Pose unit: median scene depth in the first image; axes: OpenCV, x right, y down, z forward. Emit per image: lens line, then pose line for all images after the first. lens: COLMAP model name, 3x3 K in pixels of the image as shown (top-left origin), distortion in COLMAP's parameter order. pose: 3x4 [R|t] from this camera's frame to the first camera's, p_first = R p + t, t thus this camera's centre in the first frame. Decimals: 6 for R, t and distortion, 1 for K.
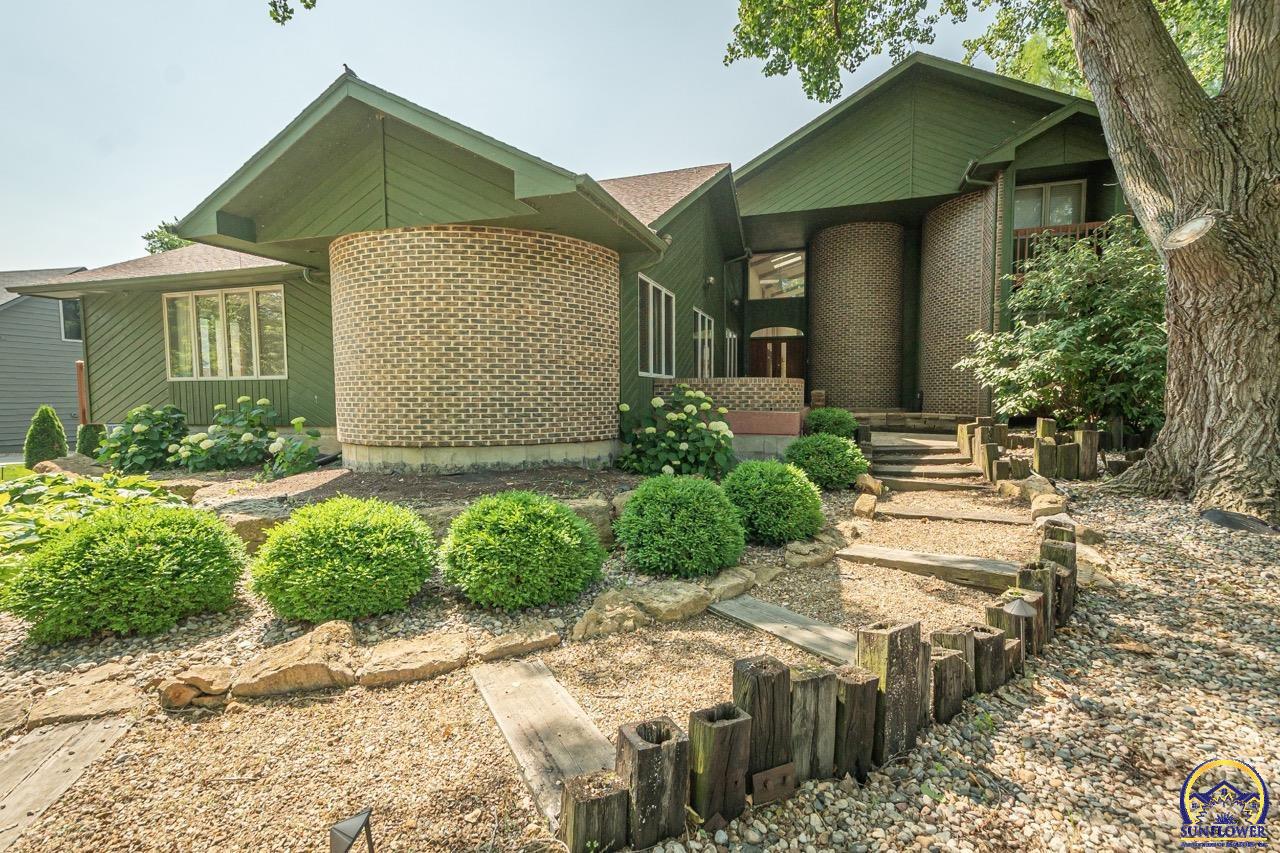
lens RADIAL K [[578.8, 0, 650.7], [0, 578.8, 428.3], [0, 0, 1]] dist [0.023982, 0.001608]
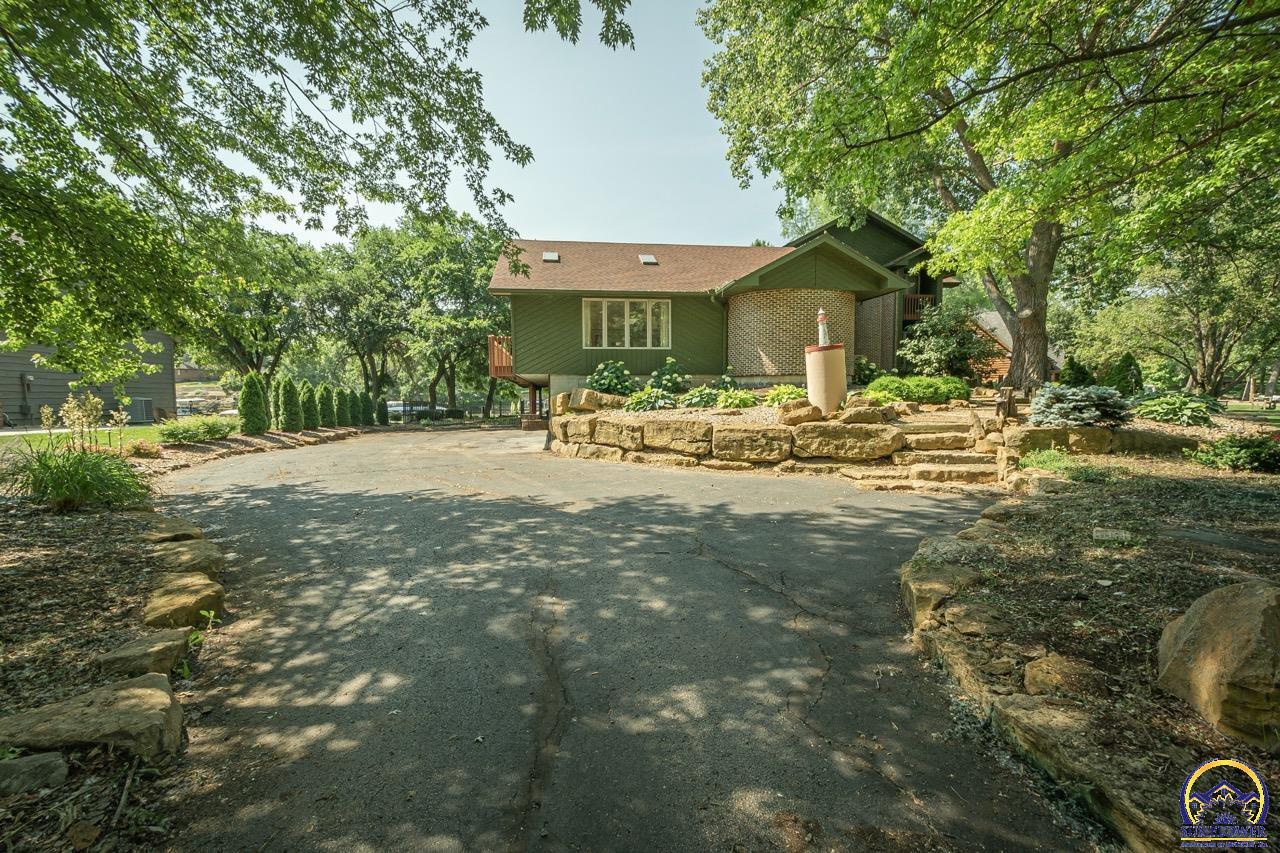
lens RADIAL K [[558.5, 0, 632.7], [0, 558.5, 432.3], [0, 0, 1]] dist [0.020620, 0.005981]
pose [[0.897820, -0.030611, 0.439298, -1.975122], [0.027753, 0.999531, 0.012928, 0.201862], [-0.439488, 0.000585, 0.898248, -0.733794]]
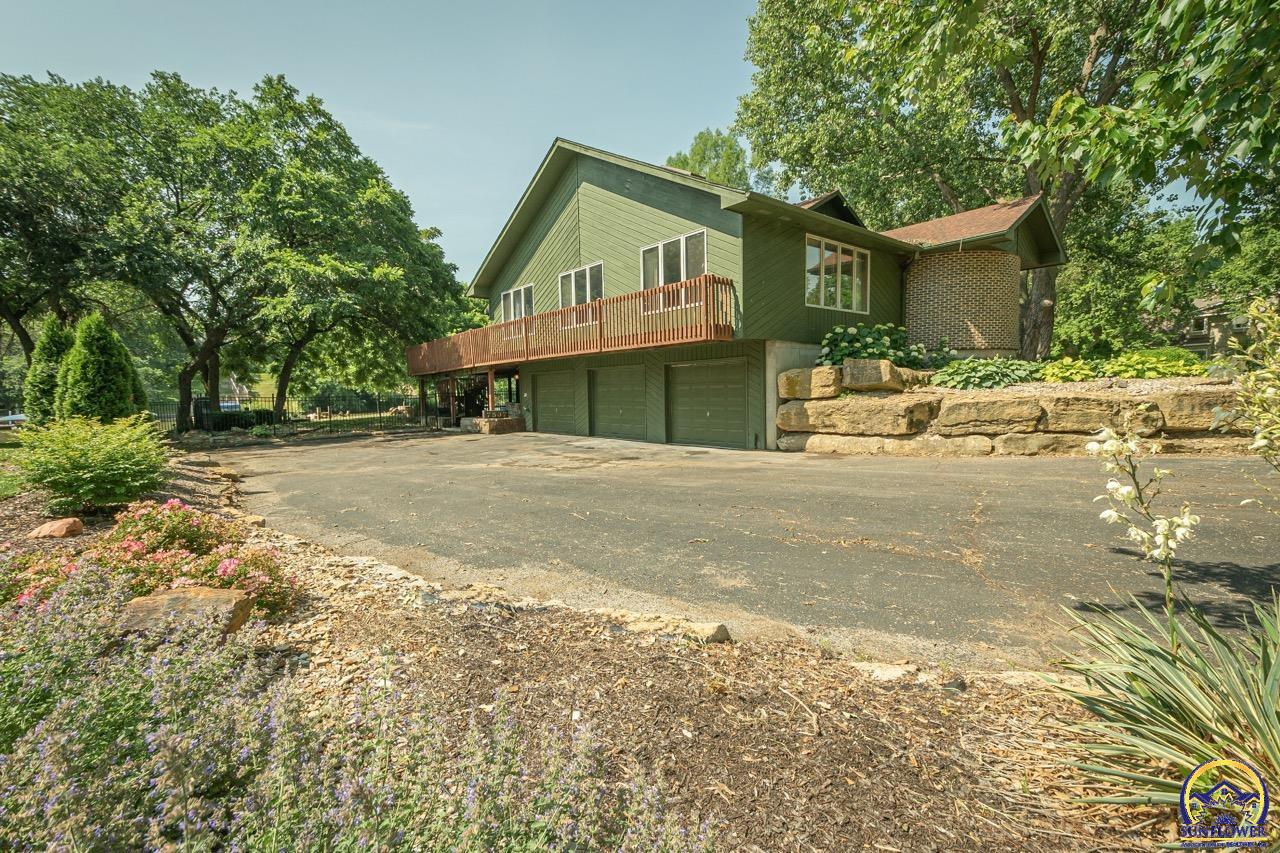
lens RADIAL K [[558.5, 0, 635.5], [0, 558.5, 428.5], [0, 0, 1]] dist [0.020620, 0.005981]
pose [[0.527571, -0.064306, 0.847074, -2.792792], [0.065928, 0.997223, 0.034644, 0.149372], [-0.846949, 0.037569, 0.530345, 0.967666]]
